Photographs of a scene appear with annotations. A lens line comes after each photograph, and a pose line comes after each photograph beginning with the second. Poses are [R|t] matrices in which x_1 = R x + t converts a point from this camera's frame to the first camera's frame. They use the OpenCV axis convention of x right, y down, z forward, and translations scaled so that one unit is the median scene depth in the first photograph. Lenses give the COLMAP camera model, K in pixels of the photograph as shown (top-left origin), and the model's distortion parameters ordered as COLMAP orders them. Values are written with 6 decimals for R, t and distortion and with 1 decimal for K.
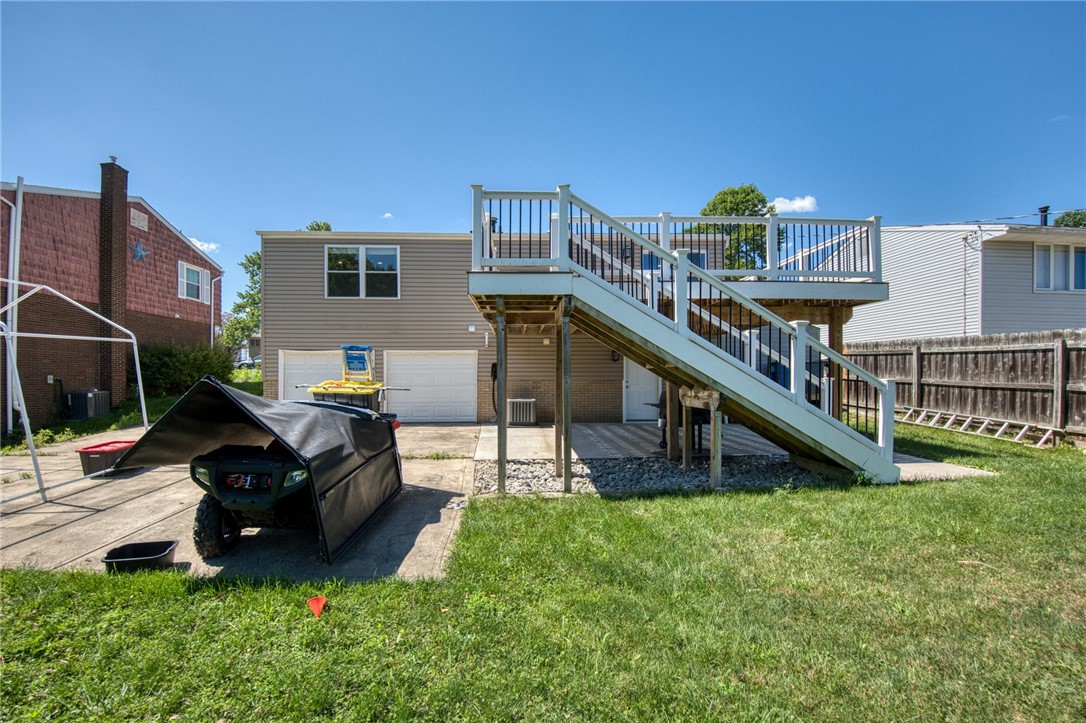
lens RADIAL K [[391.9, 0, 511.3], [0, 391.9, 383.8], [0, 0, 1]] dist [-0.023217, -0.009422]
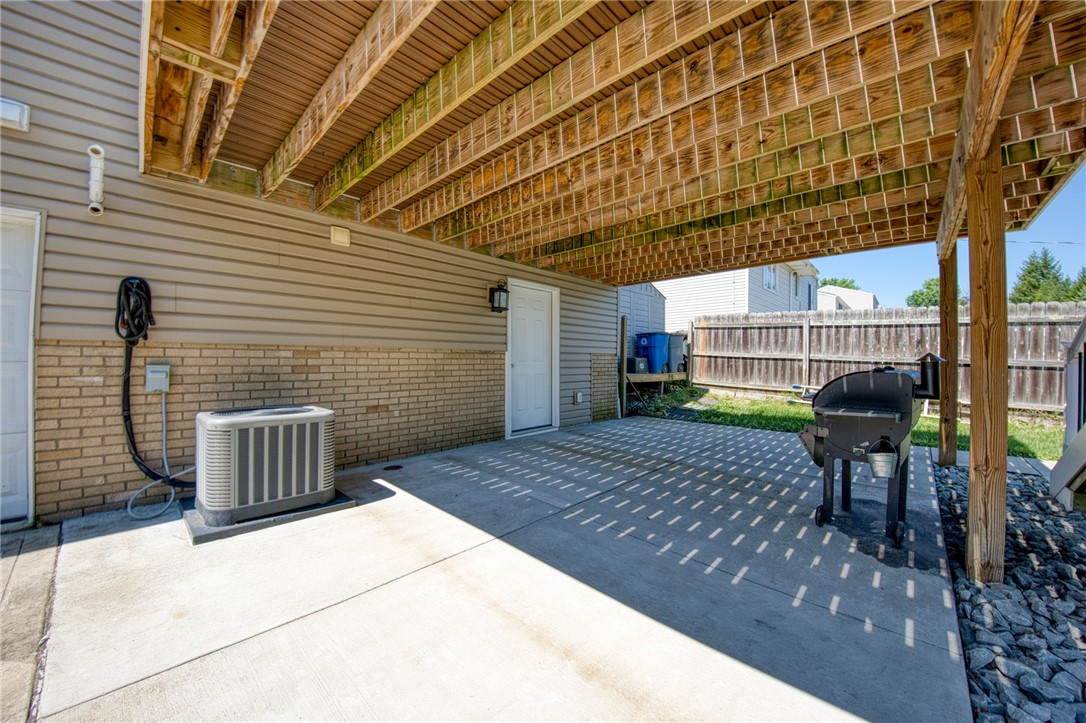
lens RADIAL K [[400.3, 0, 554.7], [0, 400.3, 356.6], [0, 0, 1]] dist [-0.027169, -0.000179]
pose [[0.693523, 0.009528, 0.720372, -0.030312], [0.004831, 0.999829, -0.017875, 0.004792], [-0.720419, 0.015877, 0.693358, 0.545518]]
